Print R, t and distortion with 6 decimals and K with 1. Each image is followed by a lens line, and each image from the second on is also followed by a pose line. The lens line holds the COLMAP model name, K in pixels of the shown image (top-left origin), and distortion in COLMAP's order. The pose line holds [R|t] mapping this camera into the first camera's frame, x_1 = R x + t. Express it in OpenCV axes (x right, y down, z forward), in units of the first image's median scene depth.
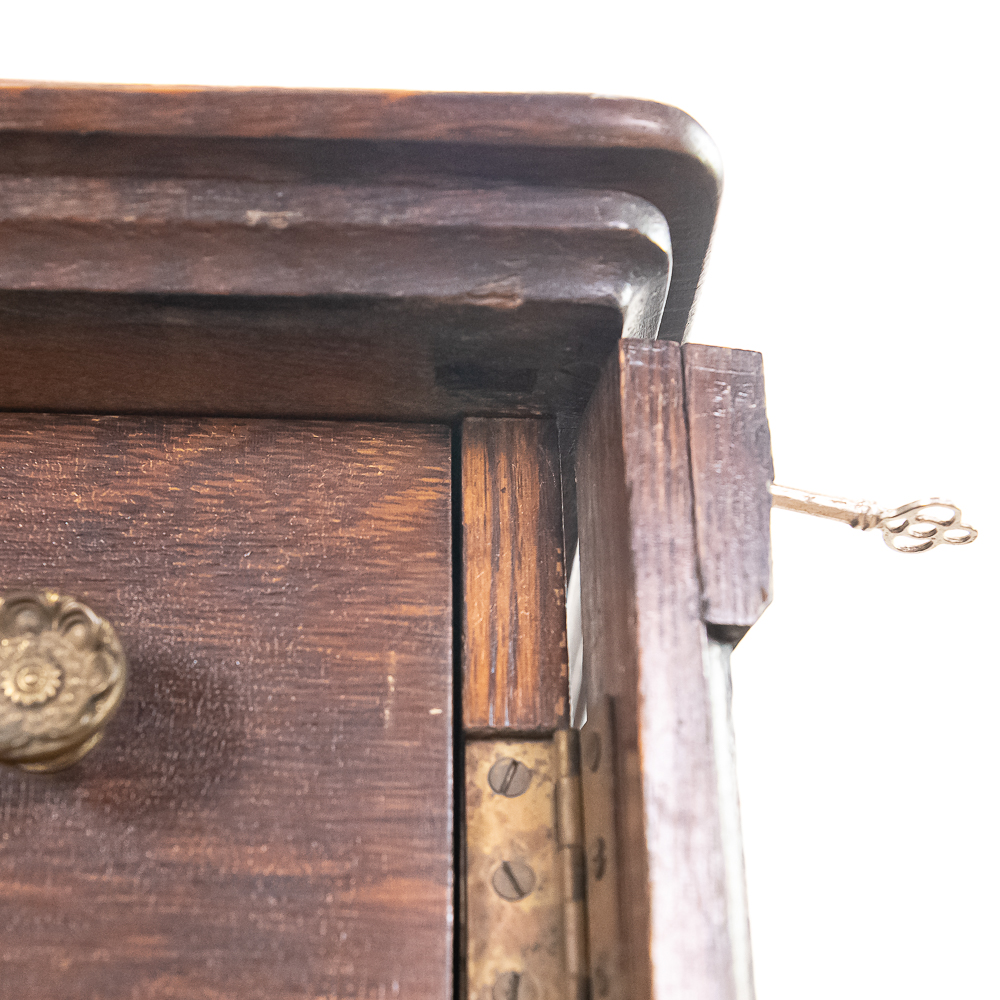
lens RADIAL K [[1652.5, 0, 472.3], [0, 1652.5, 500.6], [0, 0, 1]] dist [-0.058011, 0.000000]
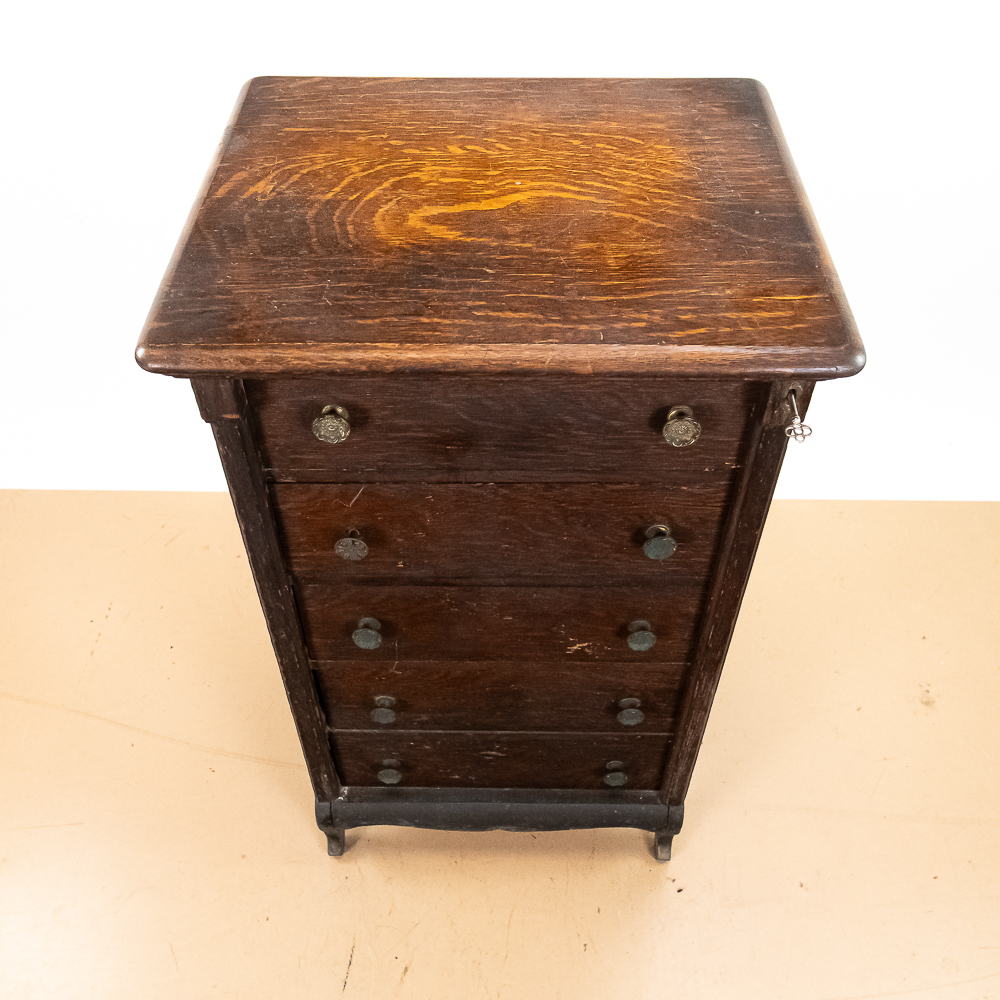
lens RADIAL K [[983.7, 0, 496.7], [0, 983.7, 500.5], [0, 0, 1]] dist [0.007826, 0.000000]
pose [[0.998489, 0.041113, -0.036469, -0.645517], [0.025947, 0.232295, 0.972299, -2.487769], [0.048446, -0.971776, 0.230878, 0.084225]]
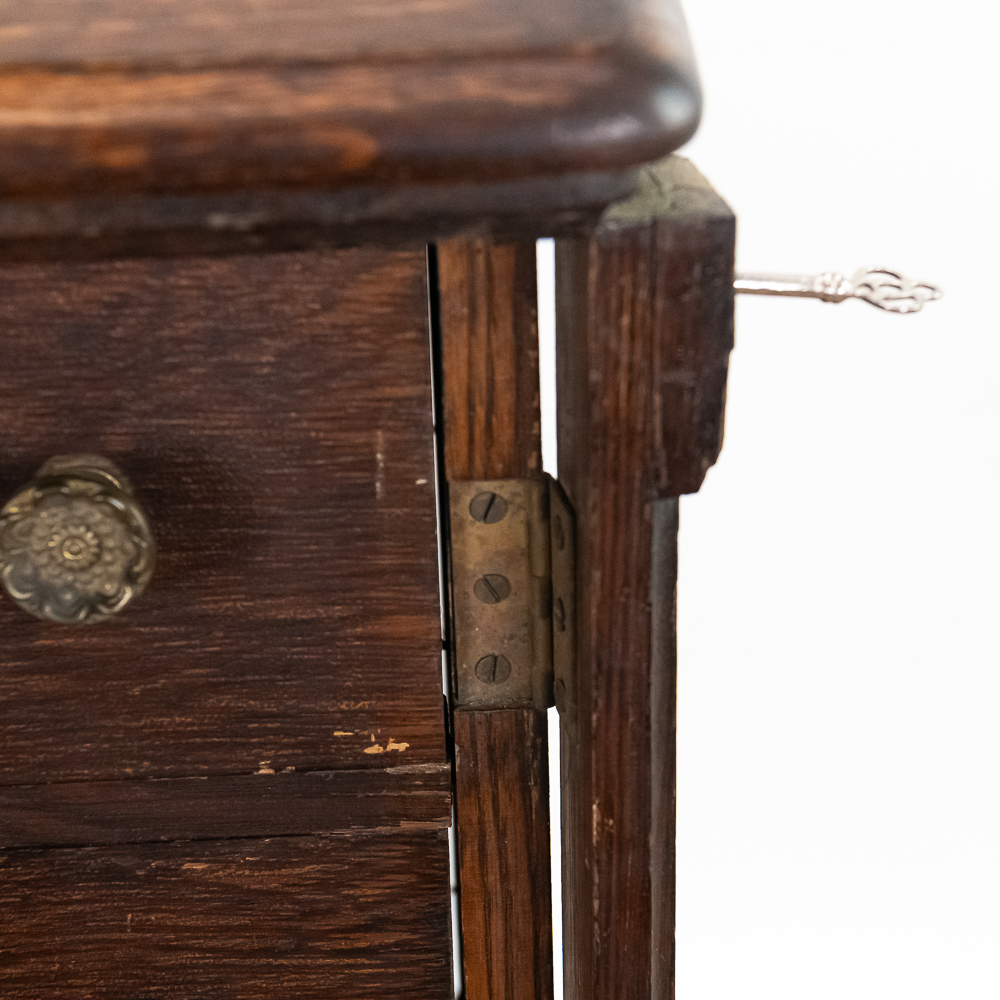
lens RADIAL K [[2888.6, 0, 495.8], [0, 2888.6, 509.1], [0, 0, 1]] dist [-0.007466, 0.000000]
pose [[0.999790, -0.017476, -0.010696, 0.048356], [0.018544, 0.549747, 0.835126, -1.475533], [-0.008715, -0.835149, 0.549955, -0.095749]]
